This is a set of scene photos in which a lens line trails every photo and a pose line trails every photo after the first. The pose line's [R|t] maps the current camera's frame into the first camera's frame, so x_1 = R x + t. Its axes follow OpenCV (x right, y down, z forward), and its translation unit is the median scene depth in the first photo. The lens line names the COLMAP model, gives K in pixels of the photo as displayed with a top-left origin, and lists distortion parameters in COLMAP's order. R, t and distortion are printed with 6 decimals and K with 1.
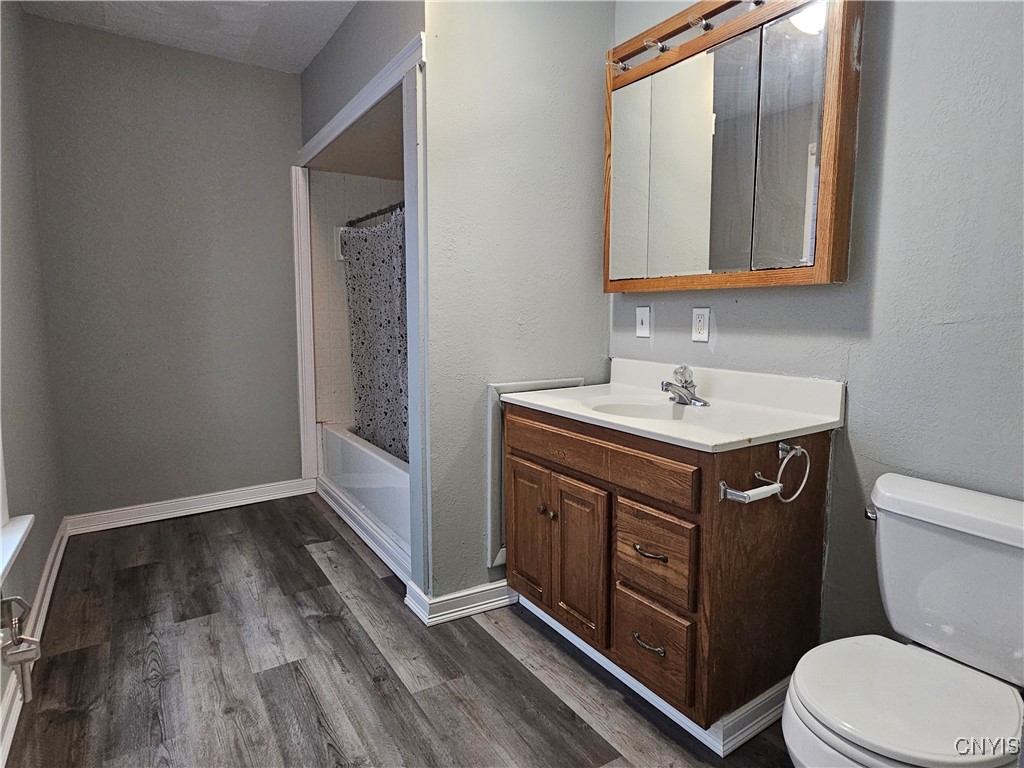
lens RADIAL K [[583.3, 0, 511.7], [0, 583.3, 381.0], [0, 0, 1]] dist [0.000535, -0.001630]
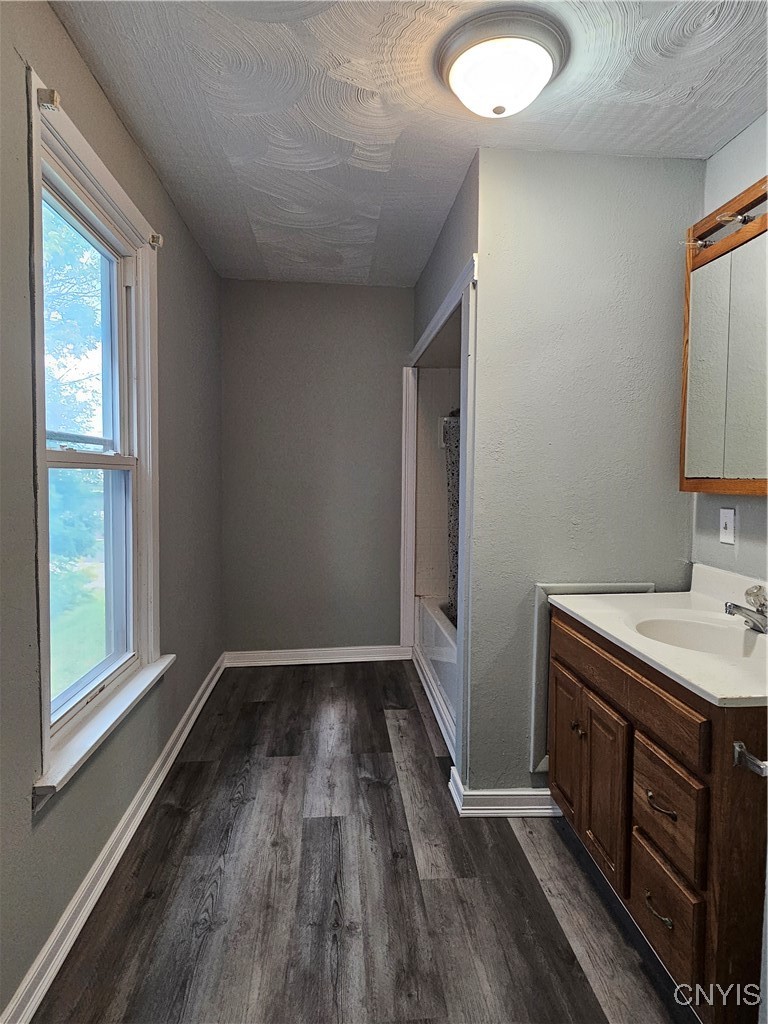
lens RADIAL K [[583.3, 0, 386.9], [0, 583.3, 513.1], [0, 0, 1]] dist [0.000535, -0.001630]
pose [[0.884459, 0.033988, -0.465378, 0.204079], [-0.057386, 0.997696, -0.036200, -0.068057], [0.463075, 0.058724, 0.884372, 0.003158]]
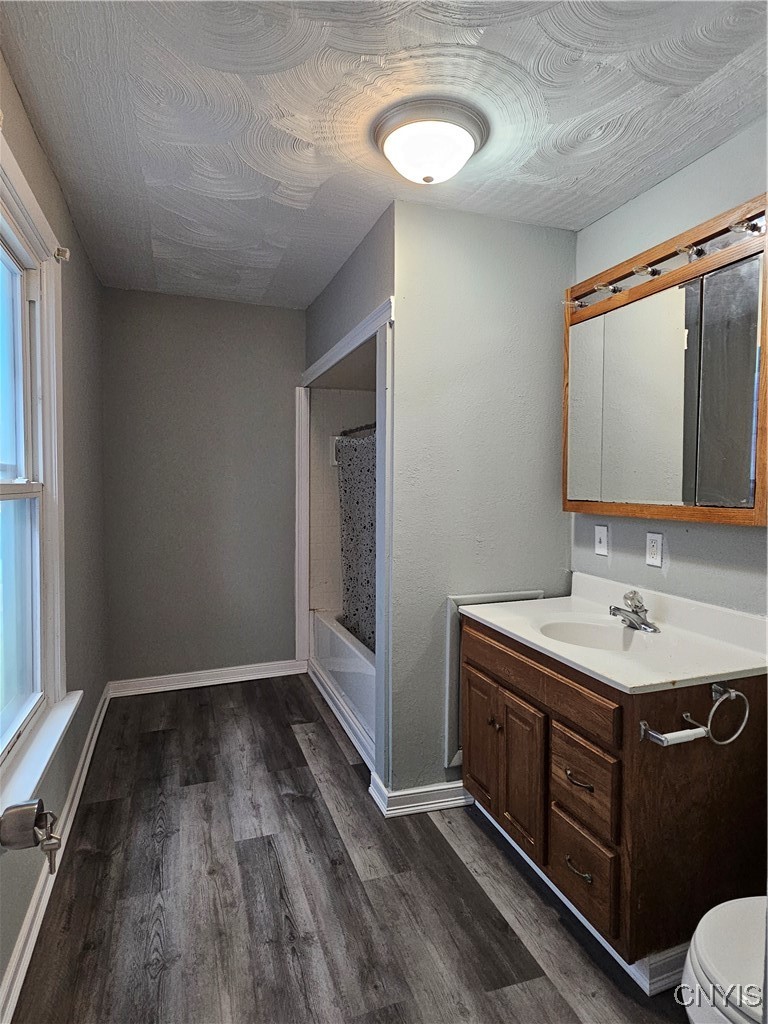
lens RADIAL K [[583.3, 0, 386.9], [0, 583.3, 513.1], [0, 0, 1]] dist [0.000535, -0.001630]
pose [[0.973531, 0.014128, -0.228117, 0.102140], [-0.027927, 0.997962, -0.057376, -0.089964], [0.226842, 0.062228, 0.971942, -0.103325]]
